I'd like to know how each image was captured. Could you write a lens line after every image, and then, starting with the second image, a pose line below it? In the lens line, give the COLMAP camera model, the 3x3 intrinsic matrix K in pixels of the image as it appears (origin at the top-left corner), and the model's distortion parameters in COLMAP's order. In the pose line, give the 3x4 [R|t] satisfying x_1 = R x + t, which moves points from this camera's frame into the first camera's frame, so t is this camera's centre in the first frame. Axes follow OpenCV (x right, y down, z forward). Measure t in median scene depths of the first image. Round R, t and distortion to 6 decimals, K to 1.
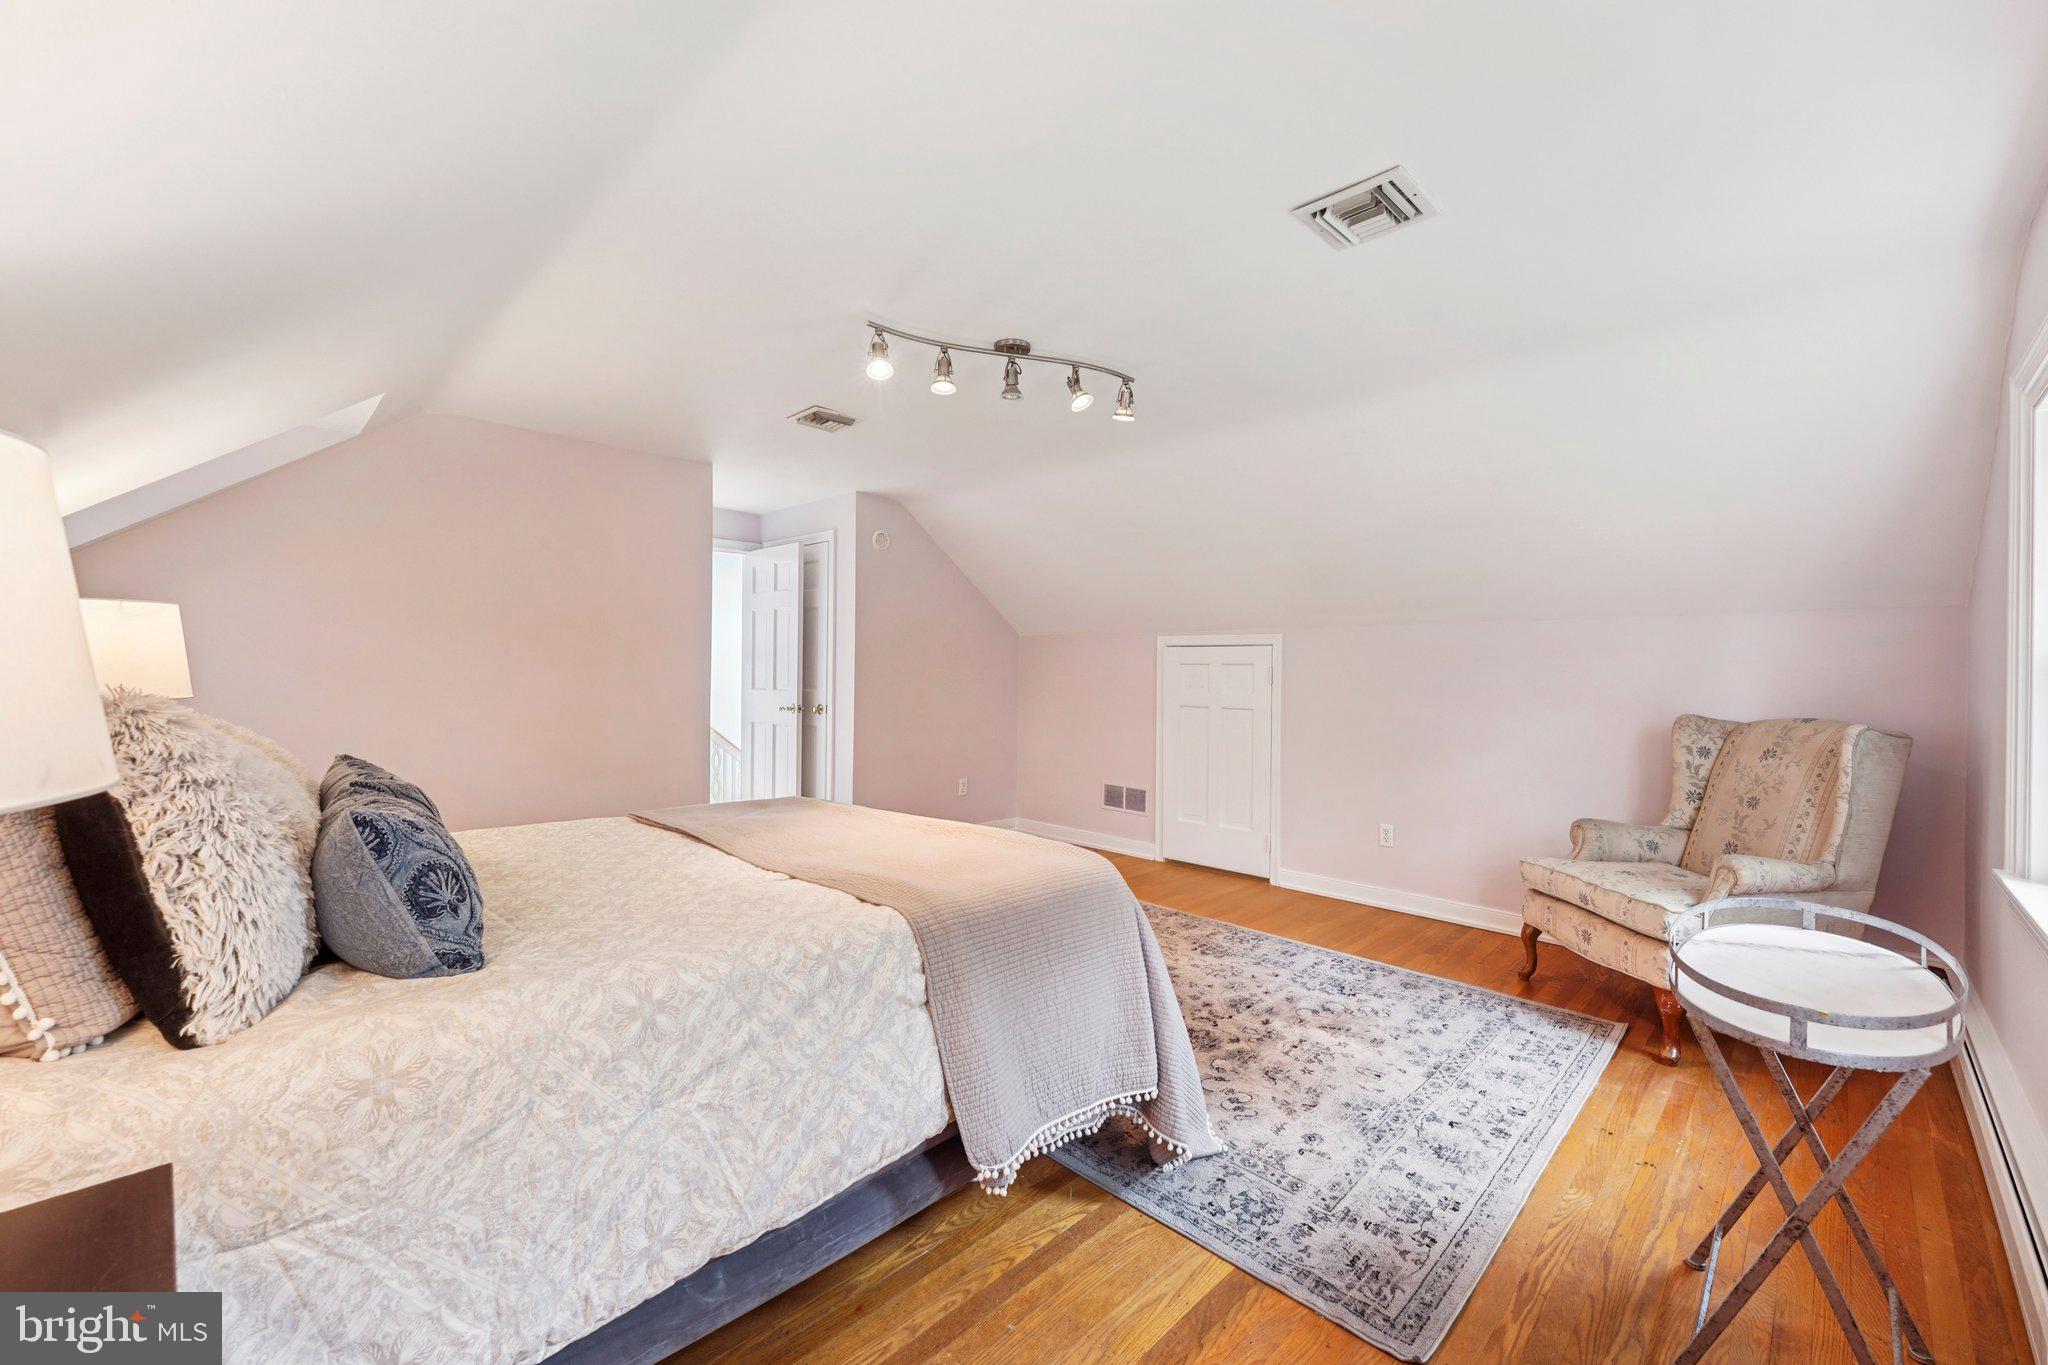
lens RADIAL K [[822.7, 0, 1024.0], [0, 822.7, 682.5], [0, 0, 1]] dist [-0.000071, -0.000005]
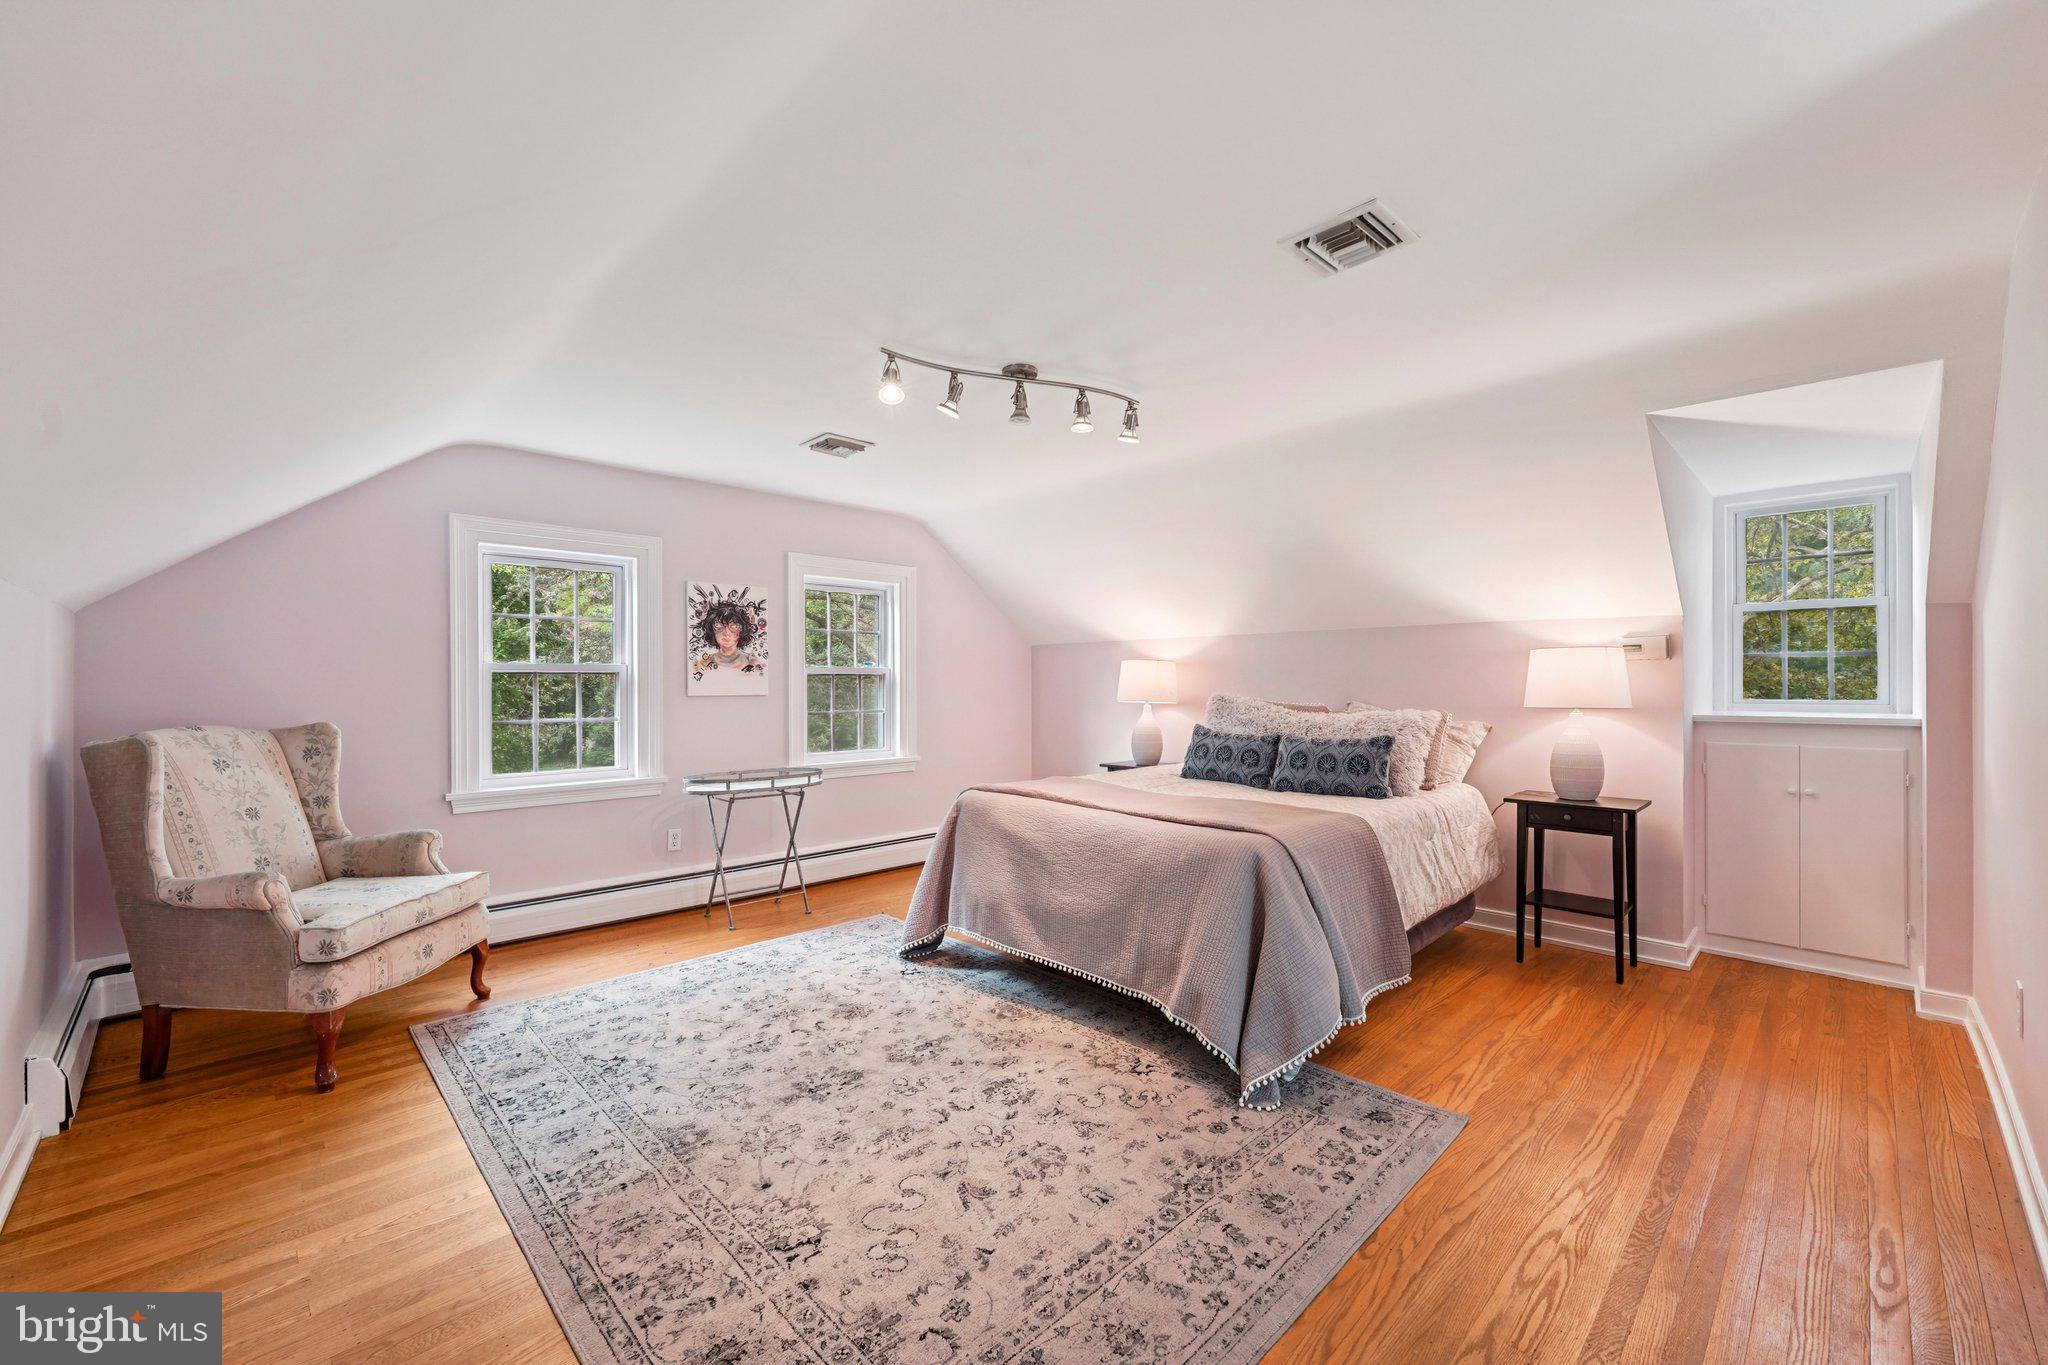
lens RADIAL K [[822.7, 0, 1024.0], [0, 822.7, 682.5], [0, 0, 1]] dist [-0.000071, -0.000005]
pose [[-0.999838, -0.011497, 0.013874, -0.037027], [-0.011389, 0.999904, 0.007874, -0.026832], [-0.013963, 0.007715, -0.999873, 1.971087]]
